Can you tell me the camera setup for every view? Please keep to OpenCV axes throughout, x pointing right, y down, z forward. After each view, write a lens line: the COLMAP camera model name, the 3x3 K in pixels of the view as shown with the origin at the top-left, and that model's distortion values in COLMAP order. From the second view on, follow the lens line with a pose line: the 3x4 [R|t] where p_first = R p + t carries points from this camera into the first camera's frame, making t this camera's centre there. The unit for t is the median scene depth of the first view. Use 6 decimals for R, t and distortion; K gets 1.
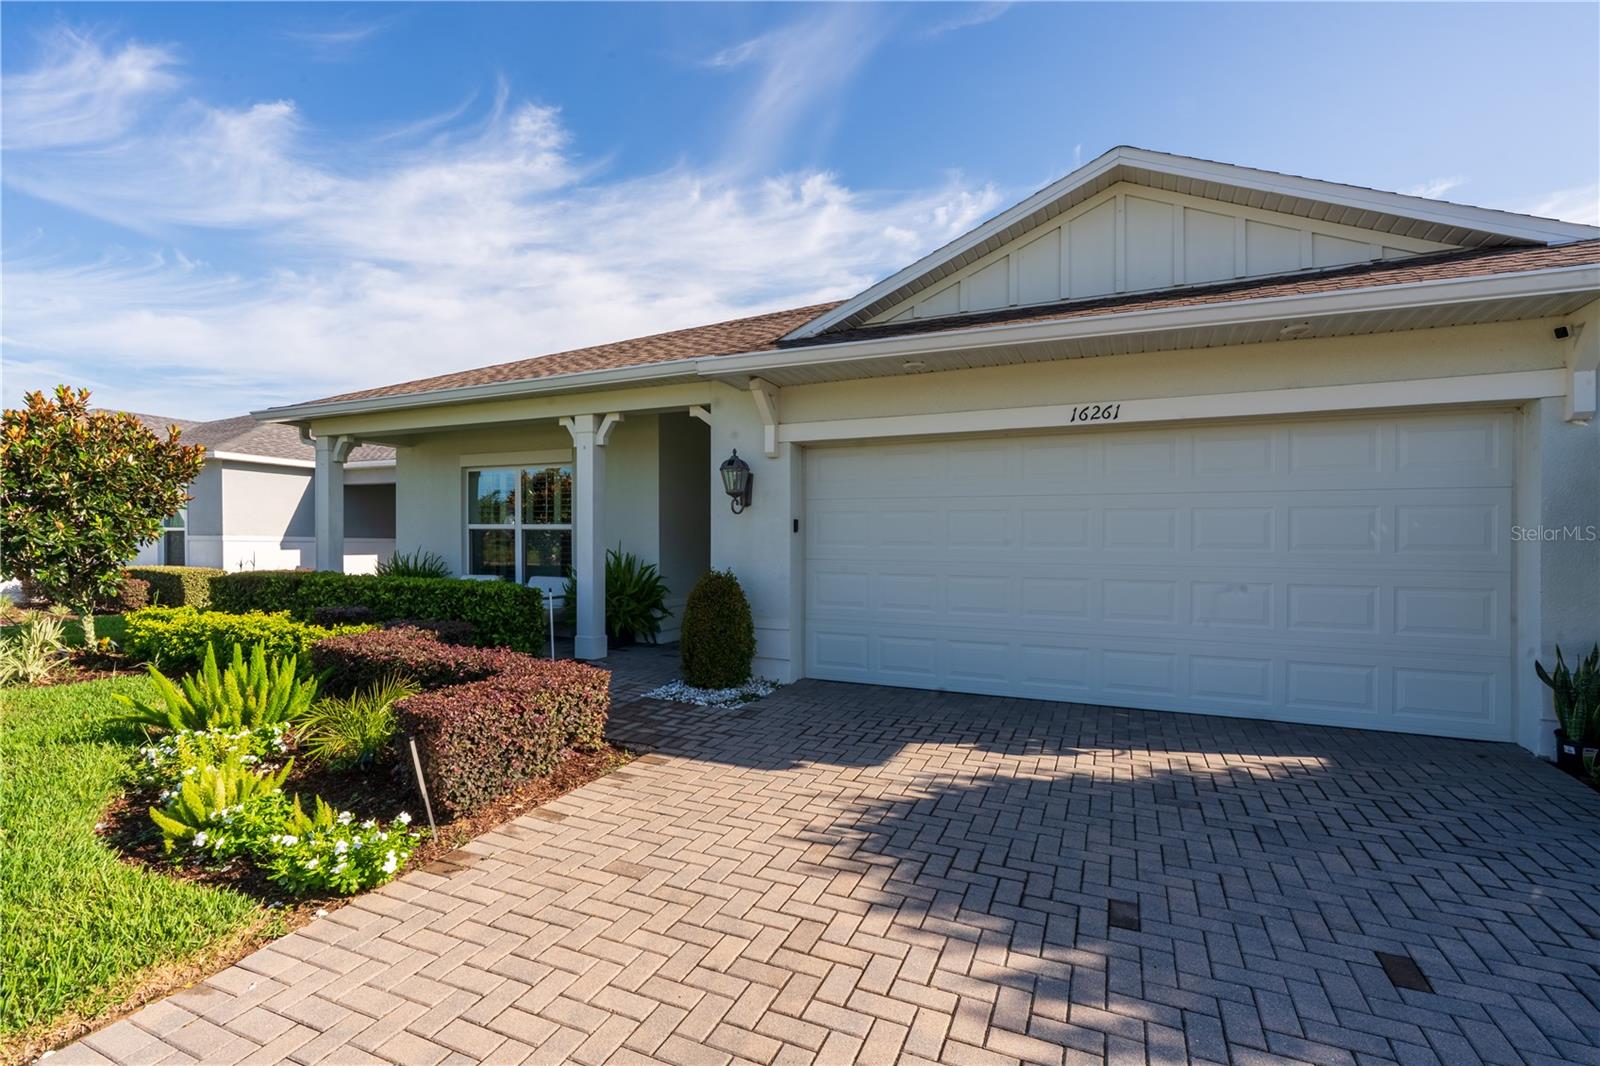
lens RADIAL K [[746.8, 0, 771.3], [0, 746.8, 556.2], [0, 0, 1]] dist [-0.004113, 0.004318]
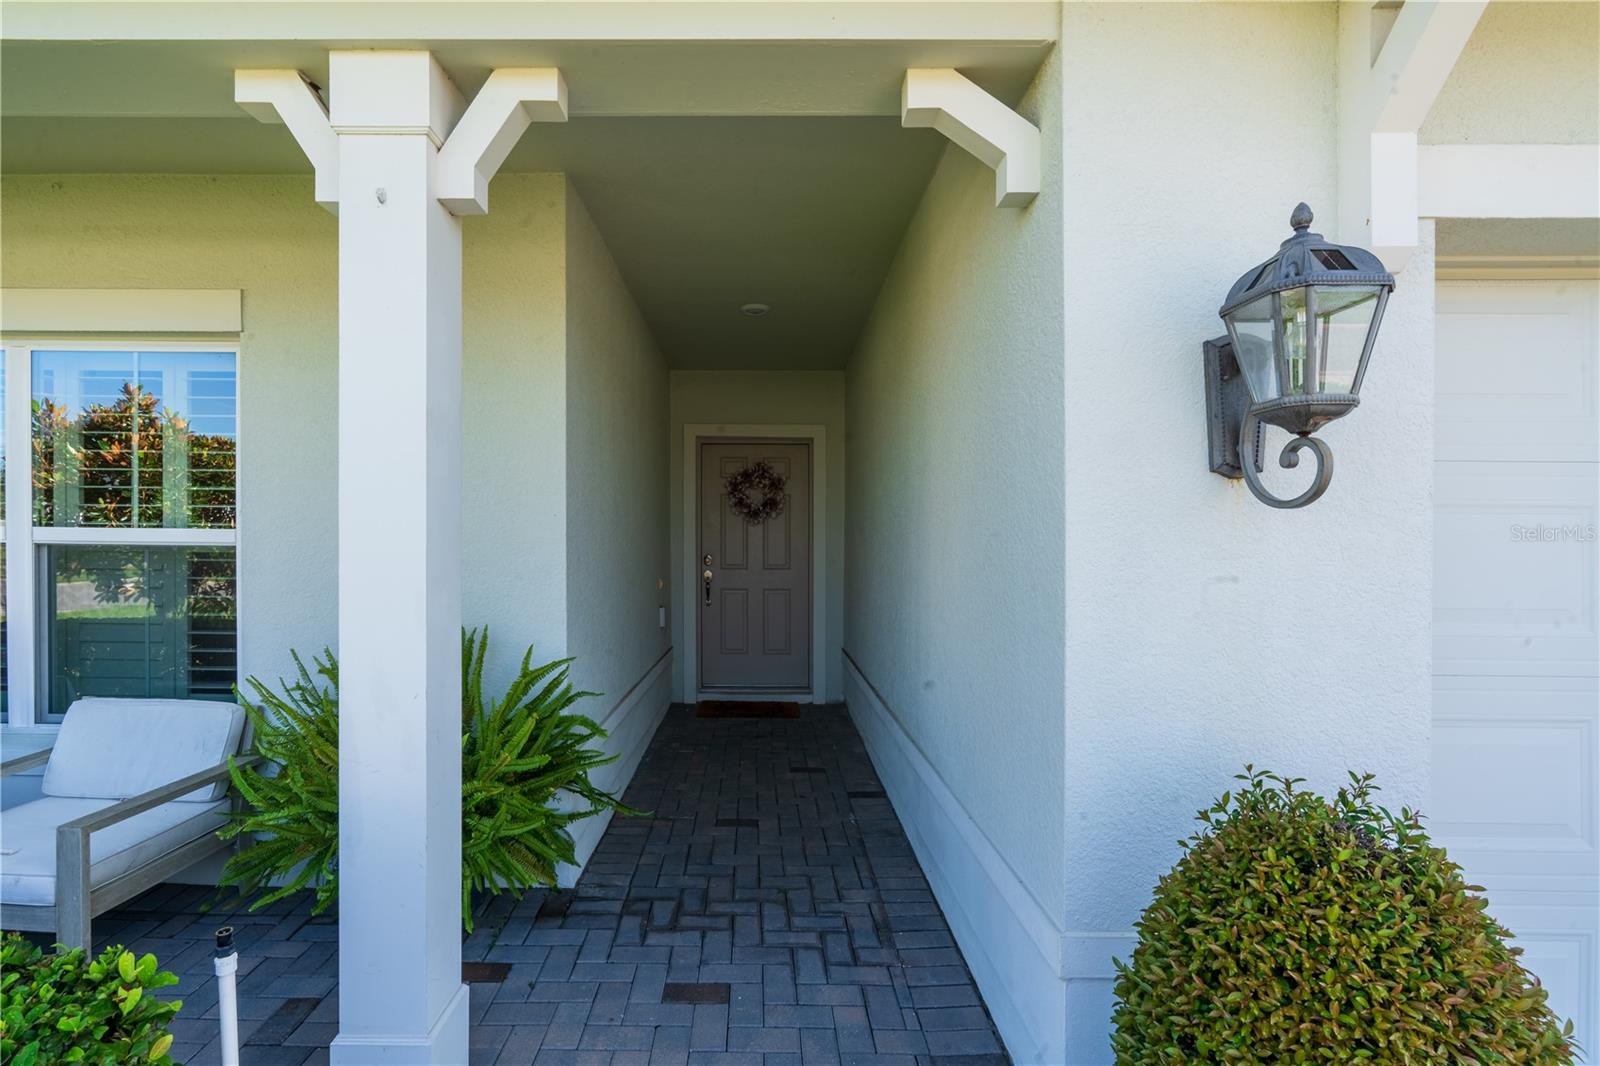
lens RADIAL K [[746.8, 0, 771.3], [0, 746.8, 556.2], [0, 0, 1]] dist [-0.004113, 0.004318]
pose [[0.904237, -0.008498, 0.426946, -0.241240], [0.006194, 0.999958, 0.006787, -0.039761], [-0.426986, -0.003492, 0.904251, 0.748775]]
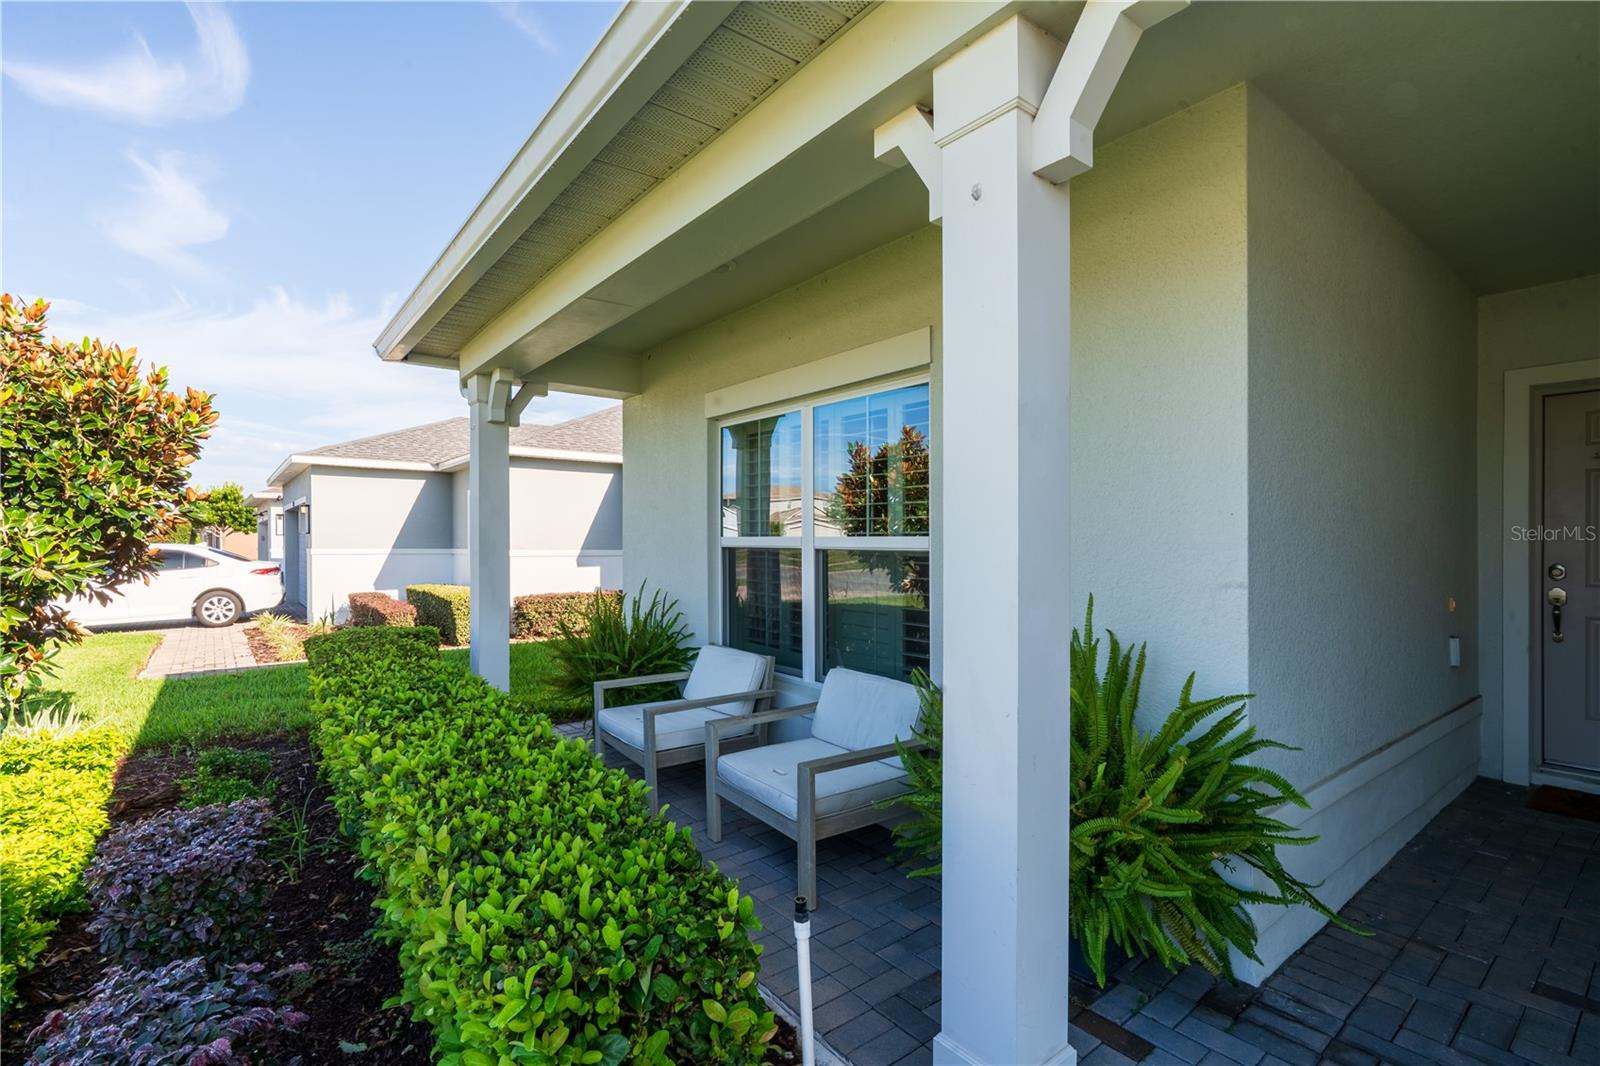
lens RADIAL K [[746.8, 0, 771.3], [0, 746.8, 556.2], [0, 0, 1]] dist [-0.004113, 0.004318]
pose [[0.884851, 0.002077, -0.465870, -0.202385], [-0.001902, 0.999998, 0.000844, -0.041403], [0.465871, 0.000139, 0.884853, 0.781728]]
